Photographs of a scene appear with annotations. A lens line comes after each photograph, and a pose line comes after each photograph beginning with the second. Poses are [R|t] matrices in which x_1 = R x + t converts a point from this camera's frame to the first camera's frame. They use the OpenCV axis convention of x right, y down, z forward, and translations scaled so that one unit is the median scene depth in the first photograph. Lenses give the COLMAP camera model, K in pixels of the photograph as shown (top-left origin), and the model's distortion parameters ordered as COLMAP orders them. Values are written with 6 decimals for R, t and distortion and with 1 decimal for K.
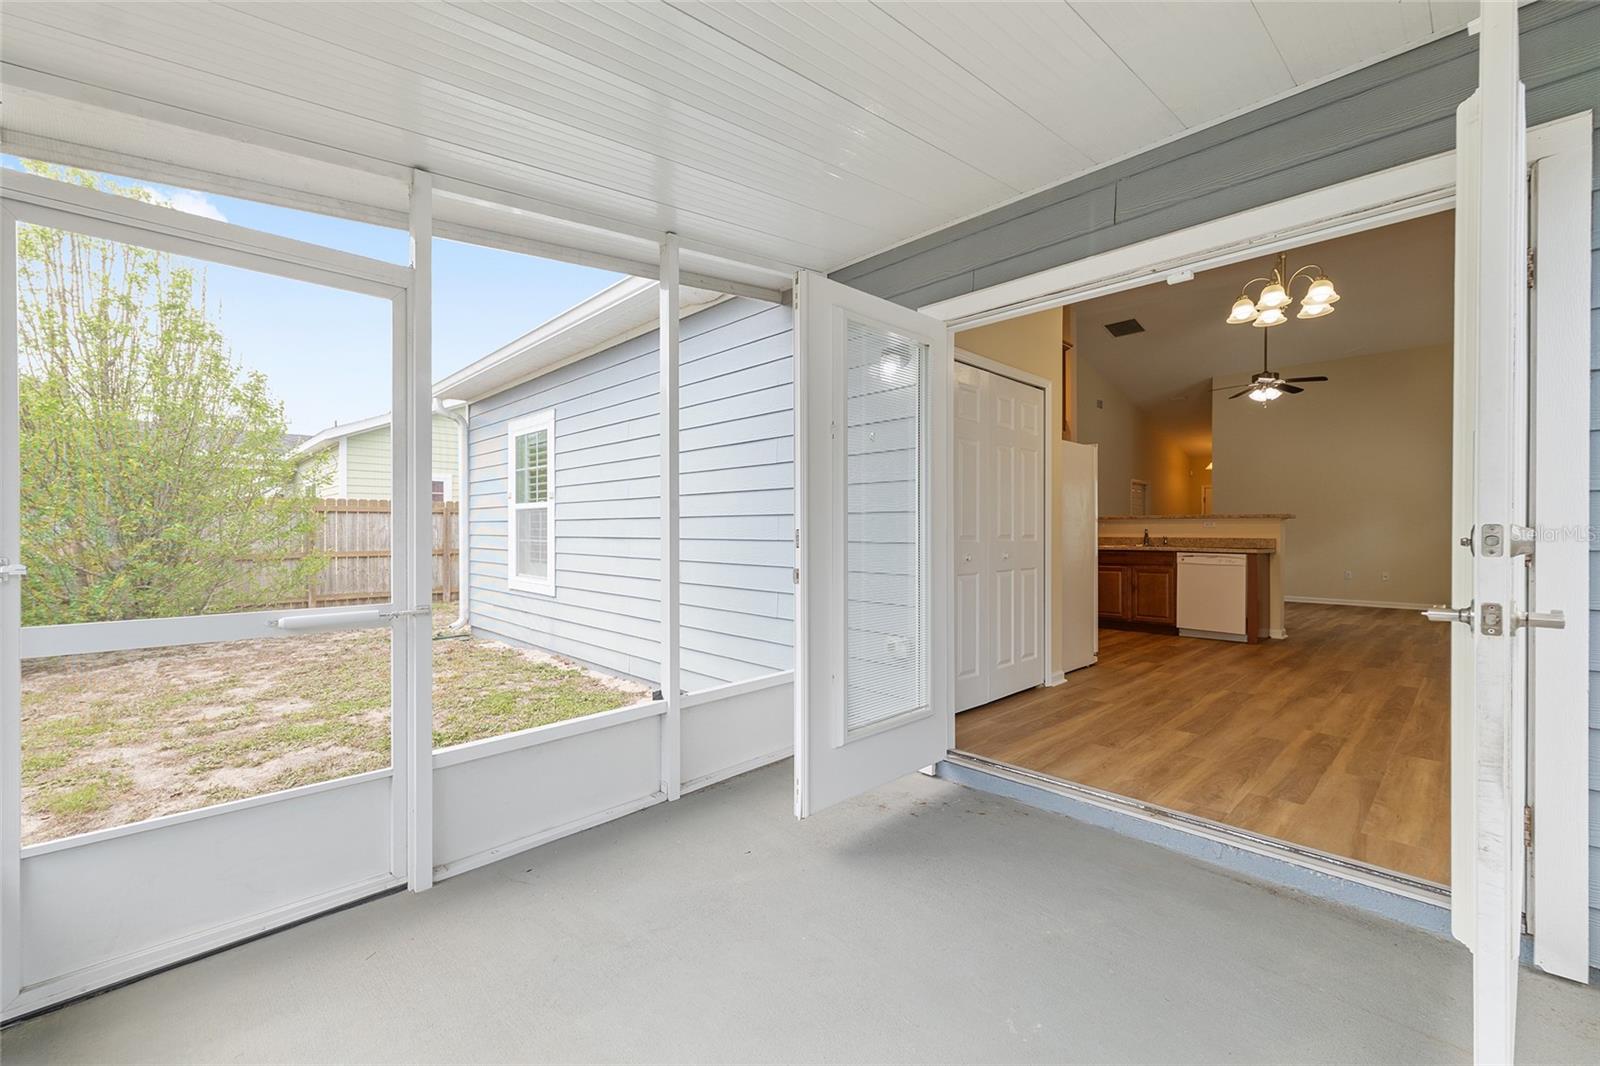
lens RADIAL K [[665.1, 0, 800.0], [0, 665.1, 533.0], [0, 0, 1]] dist [-0.002542, -0.000073]
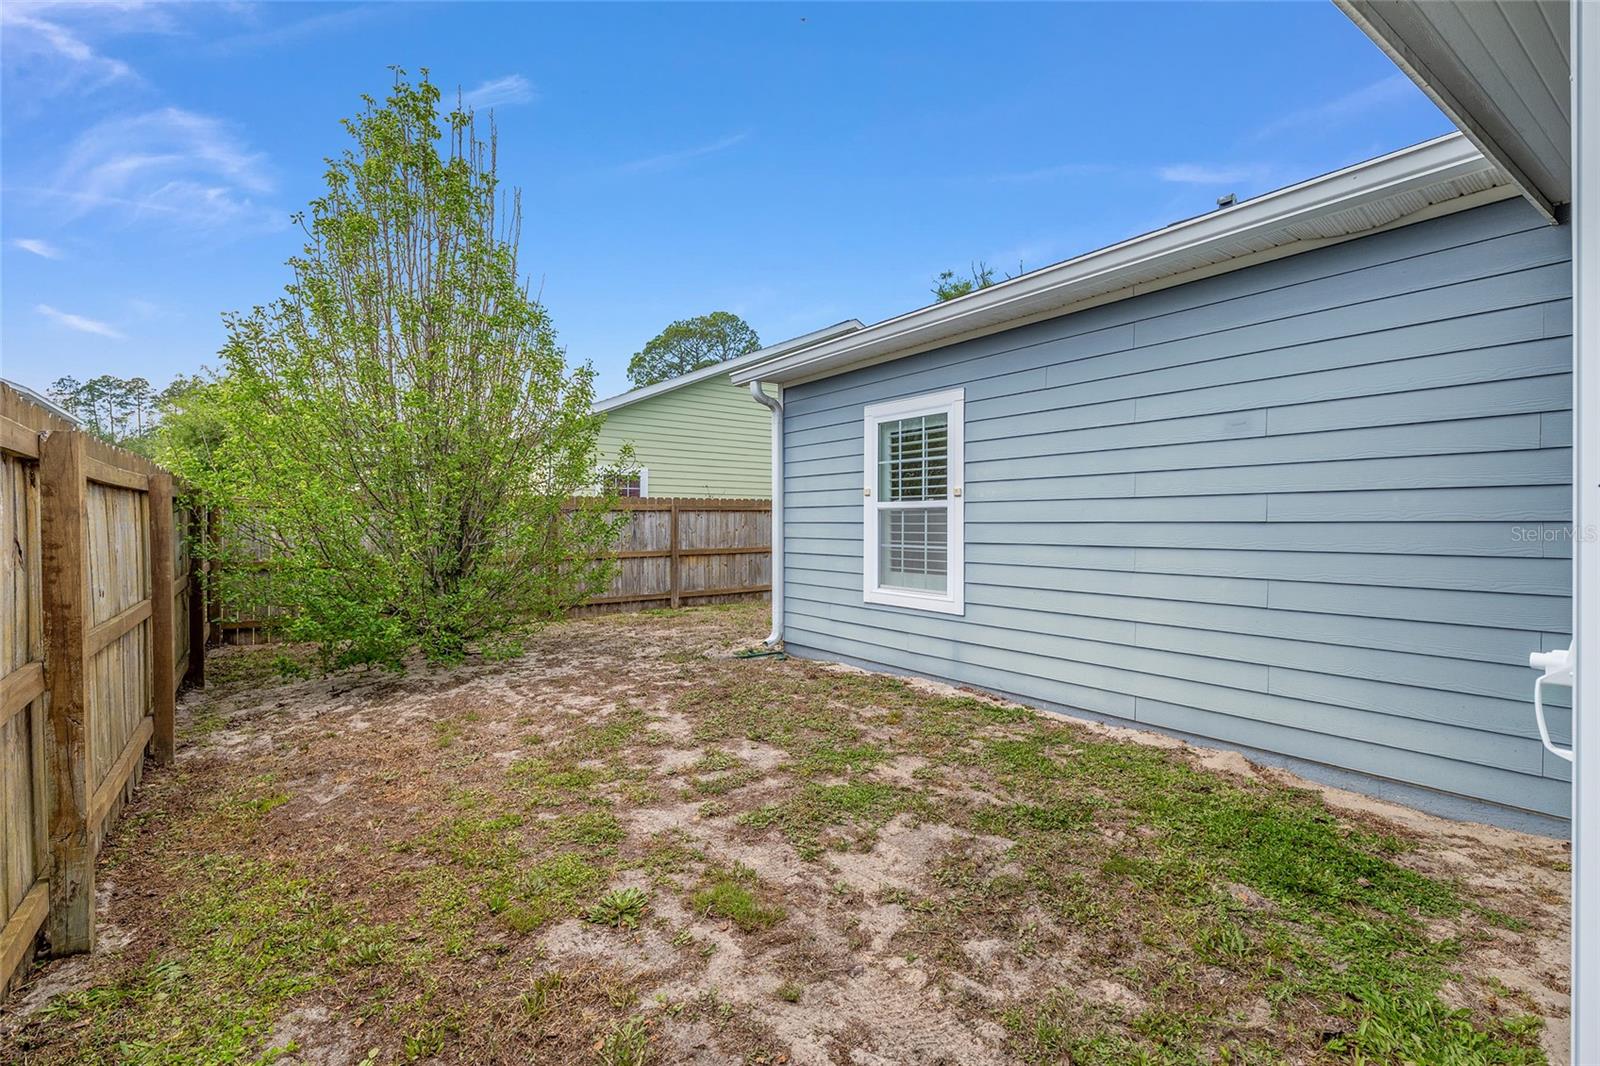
lens RADIAL K [[709.7, 0, 794.3], [0, 709.7, 521.2], [0, 0, 1]] dist [-0.002365, -0.000343]
pose [[0.991847, -0.003387, -0.127386, -0.459491], [0.002518, 0.999972, -0.006979, -0.015566], [0.127406, 0.006601, 0.991829, 0.097500]]
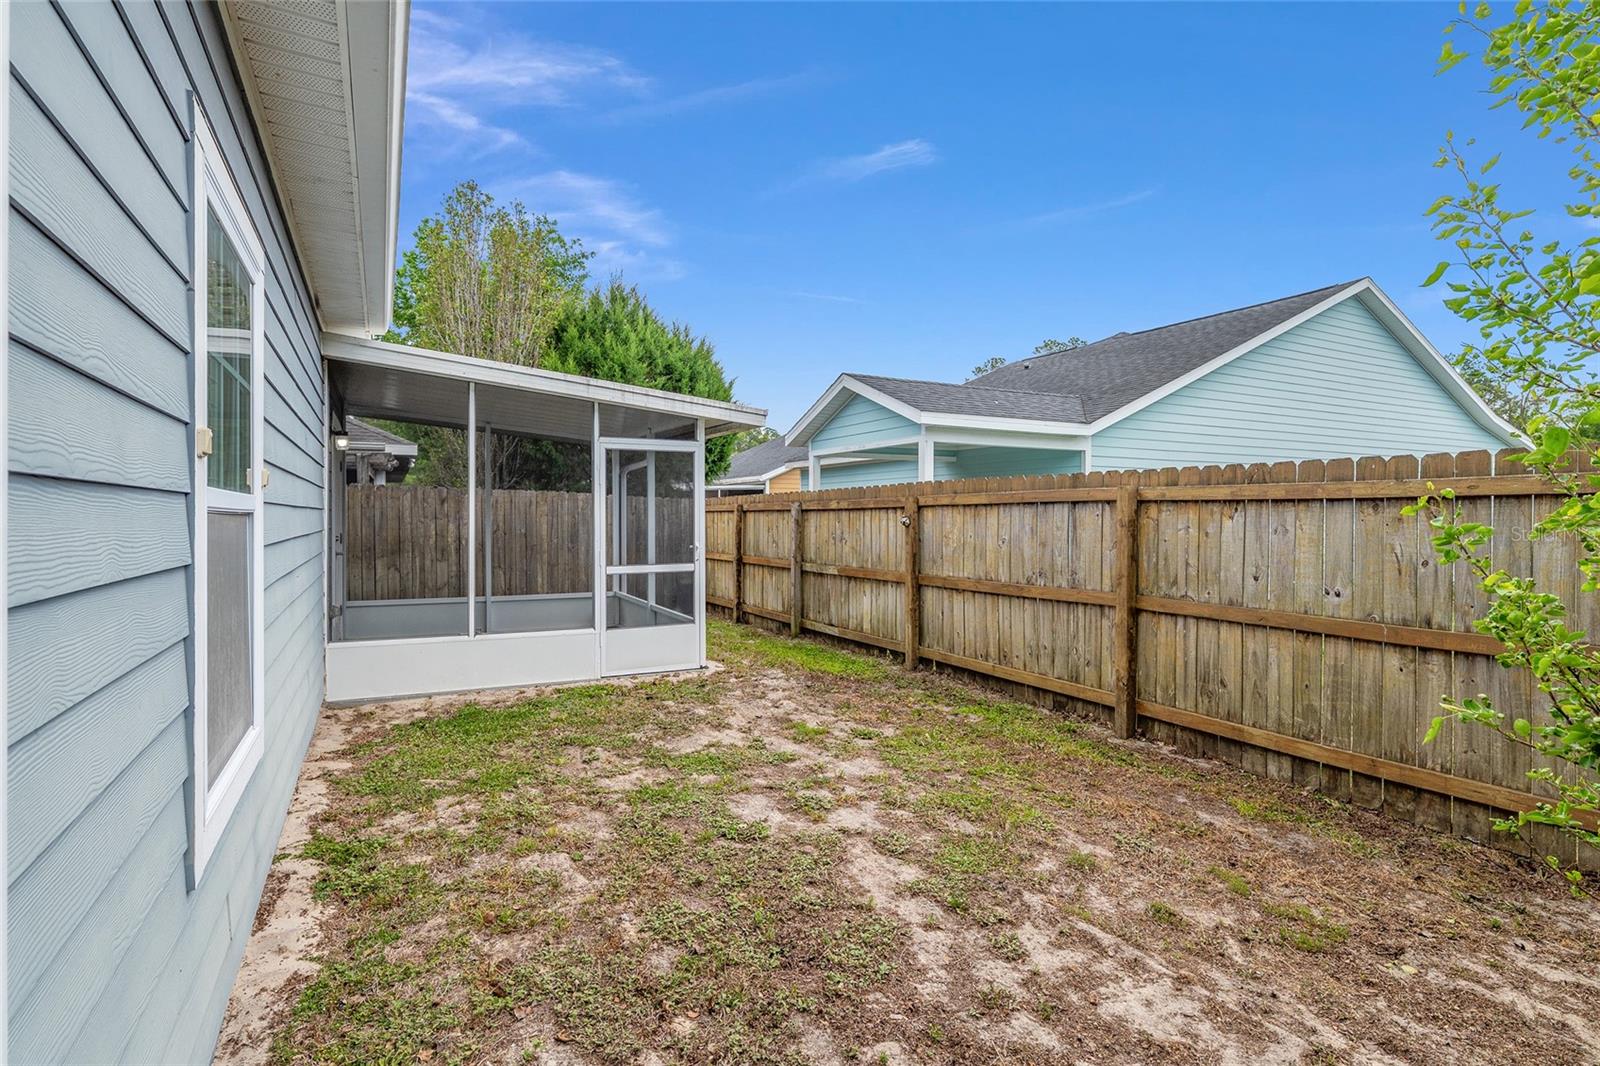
lens RADIAL K [[765.1, 0, 797.0], [0, 765.1, 522.7], [0, 0, 1]] dist [0.003834, 0.000331]
pose [[-0.963243, -0.002666, 0.268618, -0.763879], [0.001407, 0.999887, 0.014970, -0.038665], [-0.268627, 0.014797, -0.963131, 1.315294]]
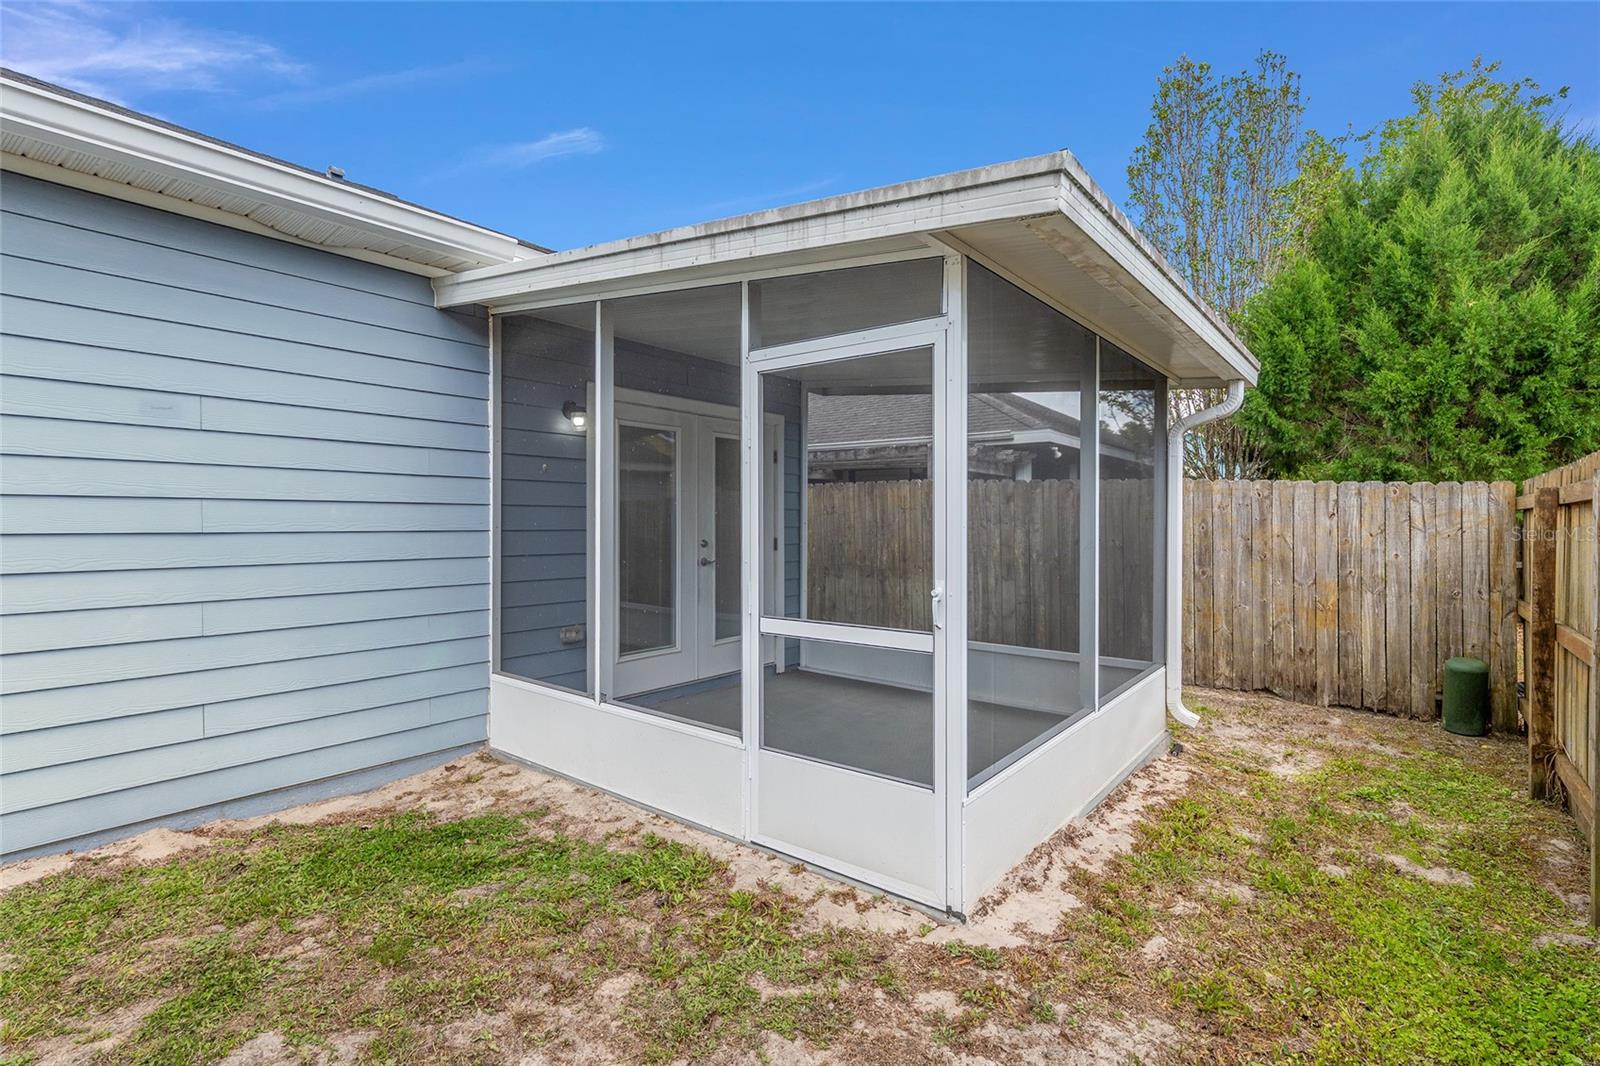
lens RADIAL K [[765.1, 0, 797.0], [0, 765.1, 522.7], [0, 0, 1]] dist [0.003834, 0.000331]
pose [[-0.142244, -0.002829, 0.989828, -0.735416], [0.000424, 0.999996, 0.002919, -0.026686], [-0.989831, 0.000834, -0.142243, 0.406490]]
